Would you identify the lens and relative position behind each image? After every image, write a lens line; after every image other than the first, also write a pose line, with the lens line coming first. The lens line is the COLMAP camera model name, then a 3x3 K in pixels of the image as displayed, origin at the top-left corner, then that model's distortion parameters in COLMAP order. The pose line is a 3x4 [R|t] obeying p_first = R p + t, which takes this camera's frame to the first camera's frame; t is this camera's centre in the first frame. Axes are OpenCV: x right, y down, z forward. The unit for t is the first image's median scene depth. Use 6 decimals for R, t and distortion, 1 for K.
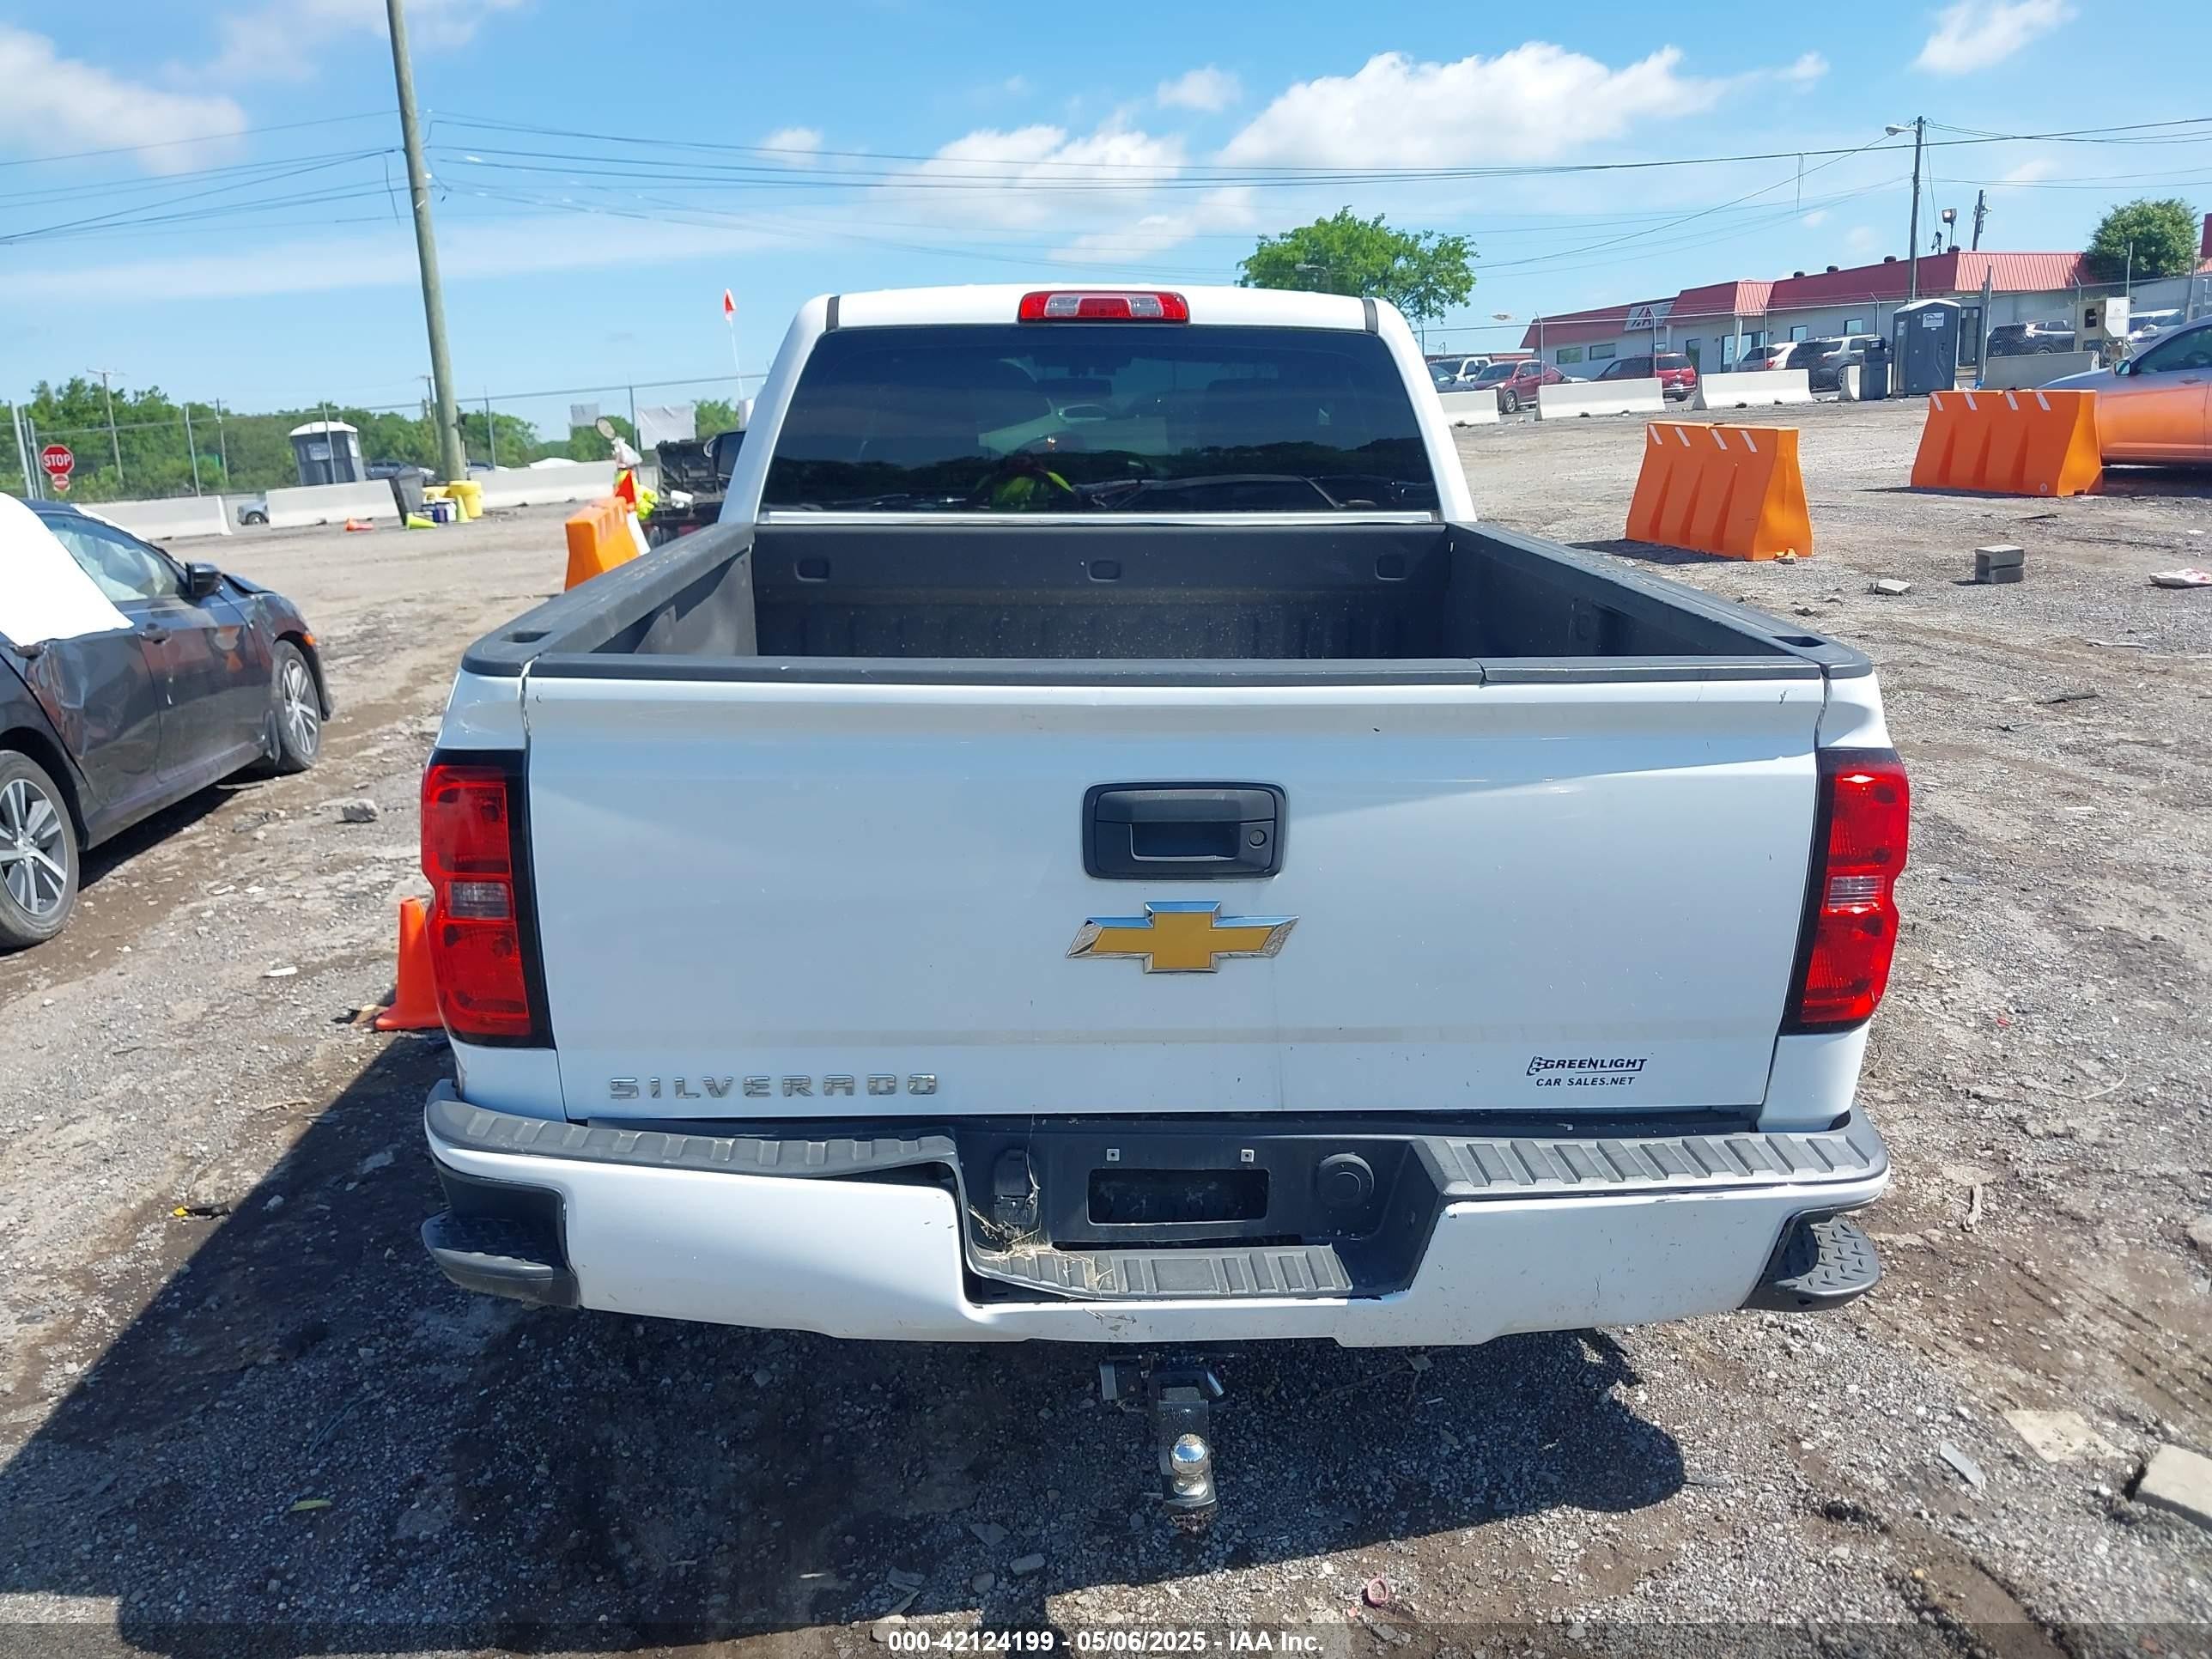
lens RADIAL K [[1747.7, 0, 1106.0], [0, 1747.7, 829.5], [0, 0, 1]] dist [-0.012300, 0.005502]
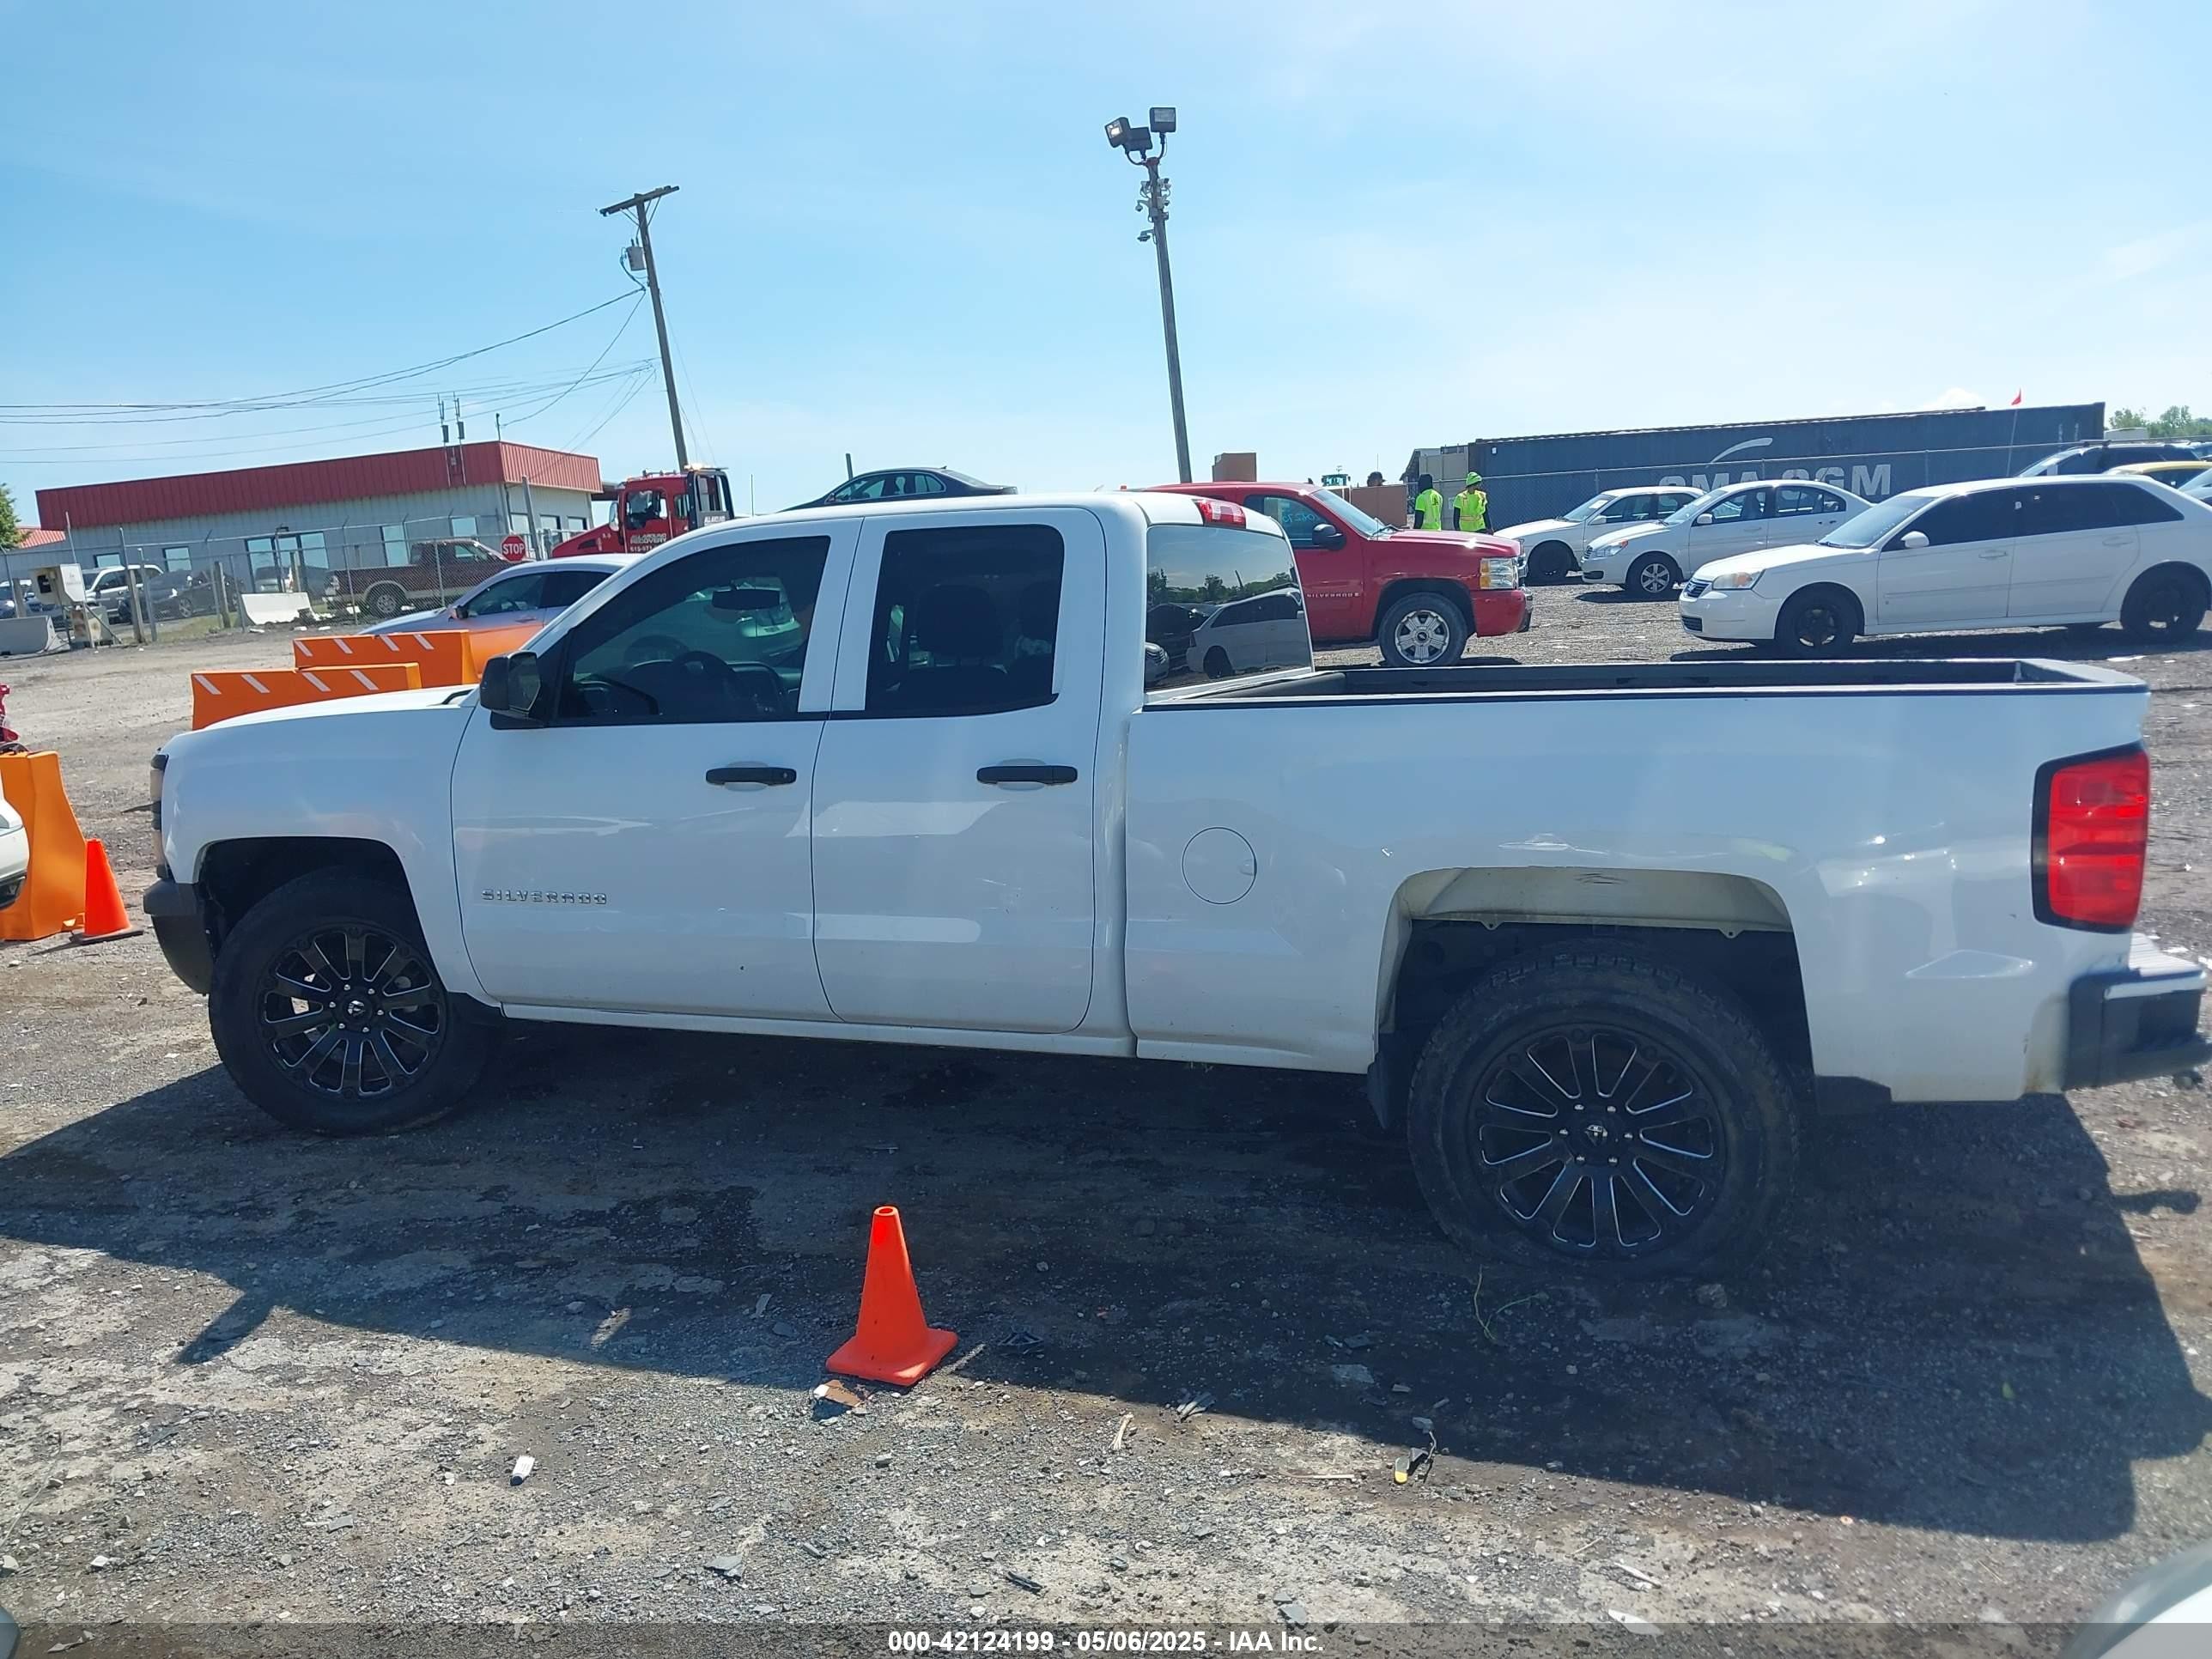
lens RADIAL K [[1747.7, 0, 1106.0], [0, 1747.7, 829.5], [0, 0, 1]] dist [-0.012300, 0.005502]
pose [[0.418449, -0.128369, 0.899123, -1.799193], [0.261126, 0.965168, 0.016270, -0.196298], [-0.869893, 0.227976, 0.437394, 0.911102]]
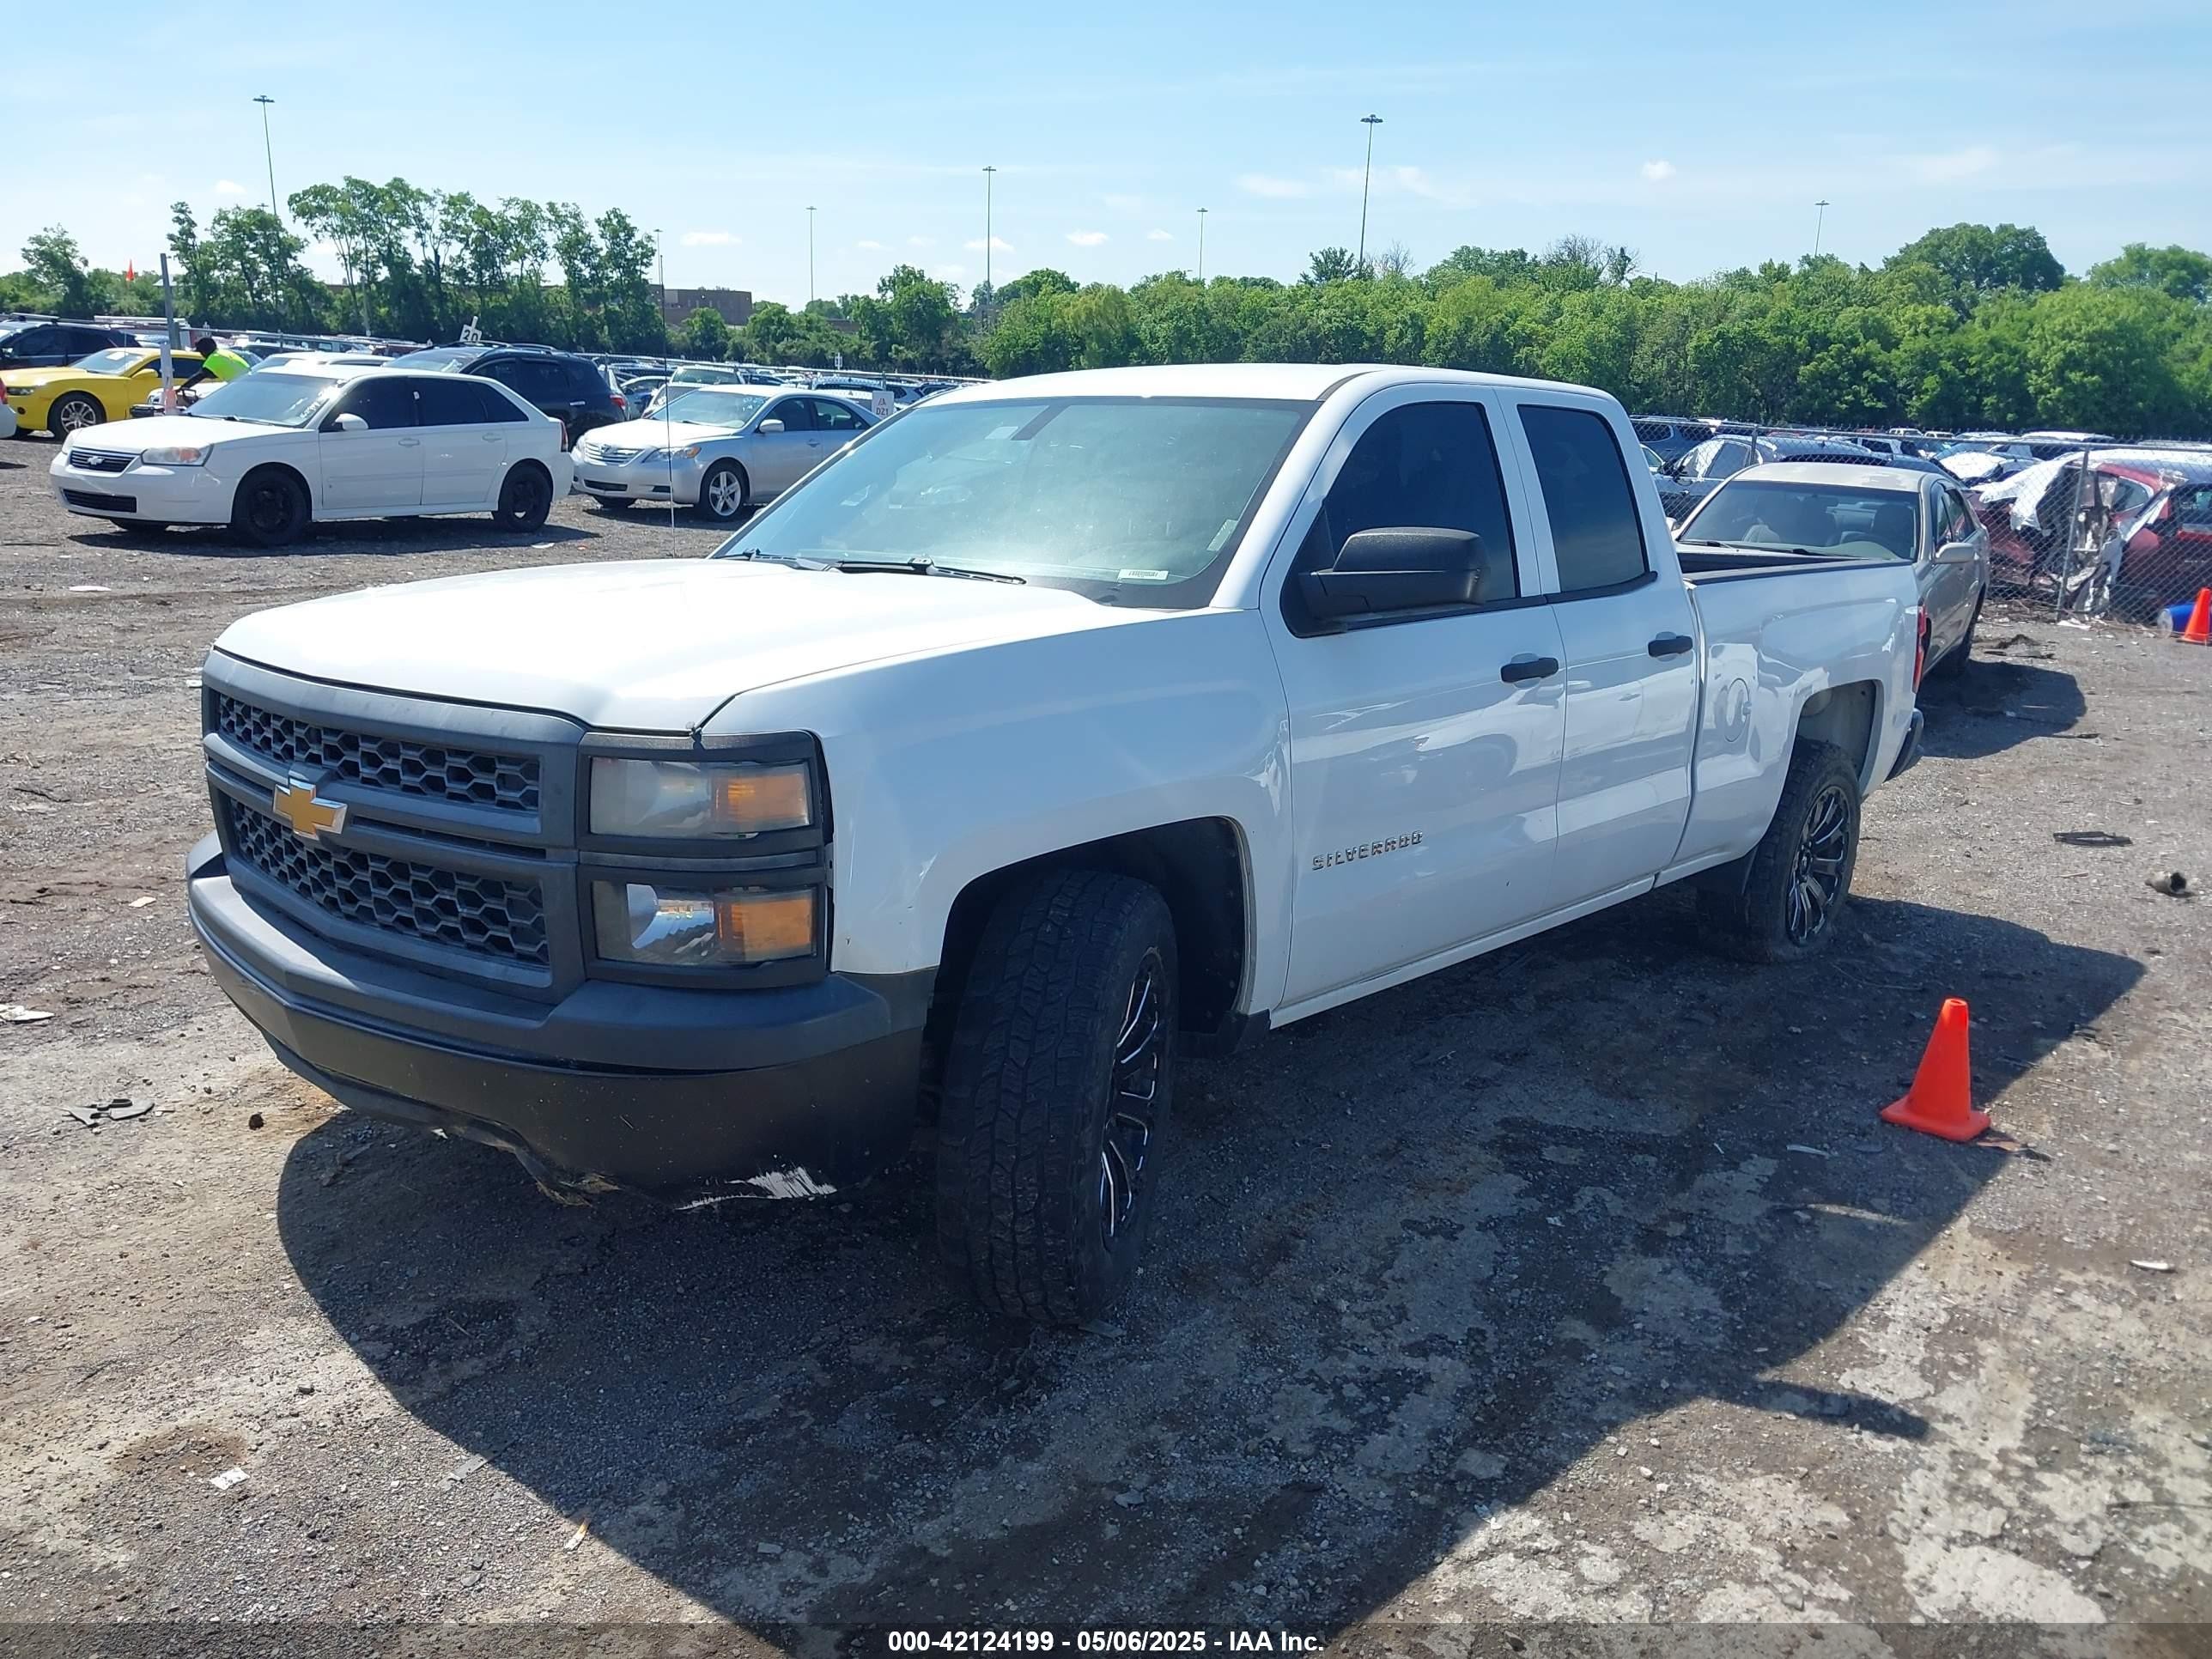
lens RADIAL K [[1747.7, 0, 1106.0], [0, 1747.7, 829.5], [0, 0, 1]] dist [-0.012300, 0.005502]
pose [[-0.705562, -0.155056, 0.691476, -1.234149], [0.156642, 0.917507, 0.365574, -0.813259], [-0.691119, 0.366249, -0.623070, 3.252016]]
